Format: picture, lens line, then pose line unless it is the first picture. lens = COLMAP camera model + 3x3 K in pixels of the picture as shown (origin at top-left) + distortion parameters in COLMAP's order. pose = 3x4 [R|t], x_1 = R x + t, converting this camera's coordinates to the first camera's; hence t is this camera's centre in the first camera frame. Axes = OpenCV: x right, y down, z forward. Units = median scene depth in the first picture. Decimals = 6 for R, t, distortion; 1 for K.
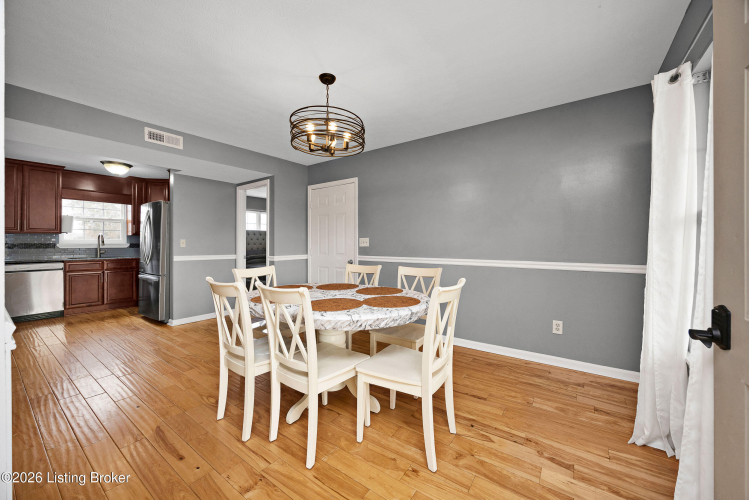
lens RADIAL K [[287.4, 0, 374.0], [0, 287.4, 245.4], [0, 0, 1]] dist [-0.002711, 0.000120]
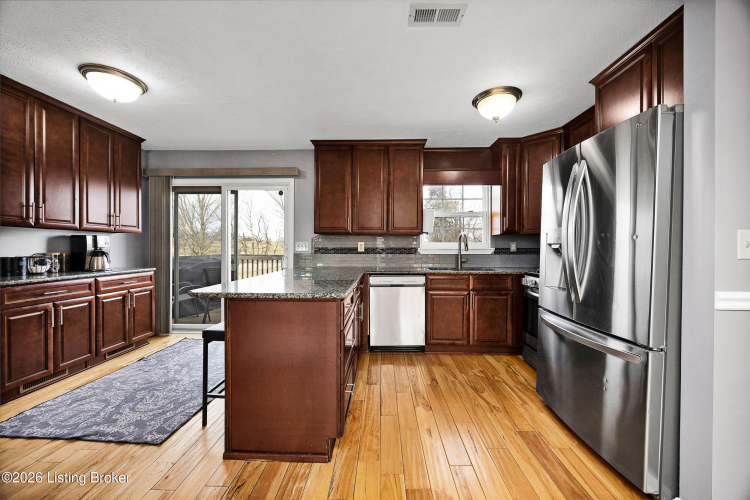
lens RADIAL K [[287.8, 0, 377.2], [0, 287.8, 246.8], [0, 0, 1]] dist [-0.002711, 0.000120]
pose [[0.562458, -0.008126, -0.826786, -0.550755], [-0.005407, 0.999894, -0.013506, 0.001204], [0.826808, 0.012067, 0.562354, 0.494560]]
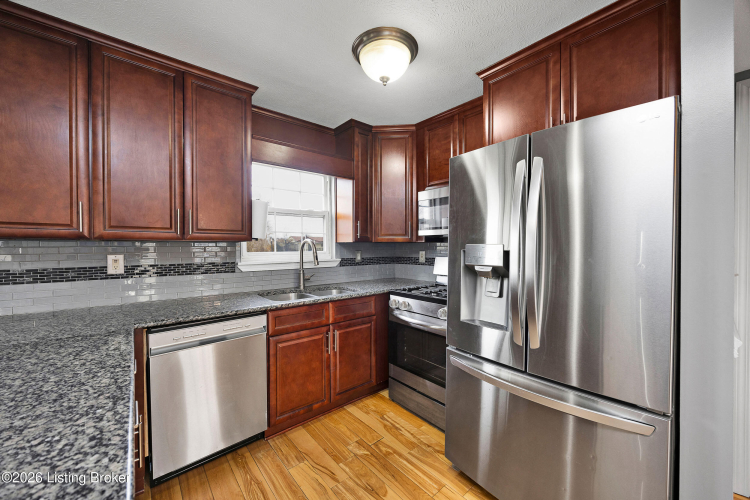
lens RADIAL K [[287.8, 0, 372.9], [0, 287.8, 250.1], [0, 0, 1]] dist [-0.002711, 0.000120]
pose [[0.965868, -0.005551, -0.258975, -0.780350], [0.006914, 0.999967, 0.004352, -0.027148], [0.258942, -0.005994, 0.965874, 0.610529]]
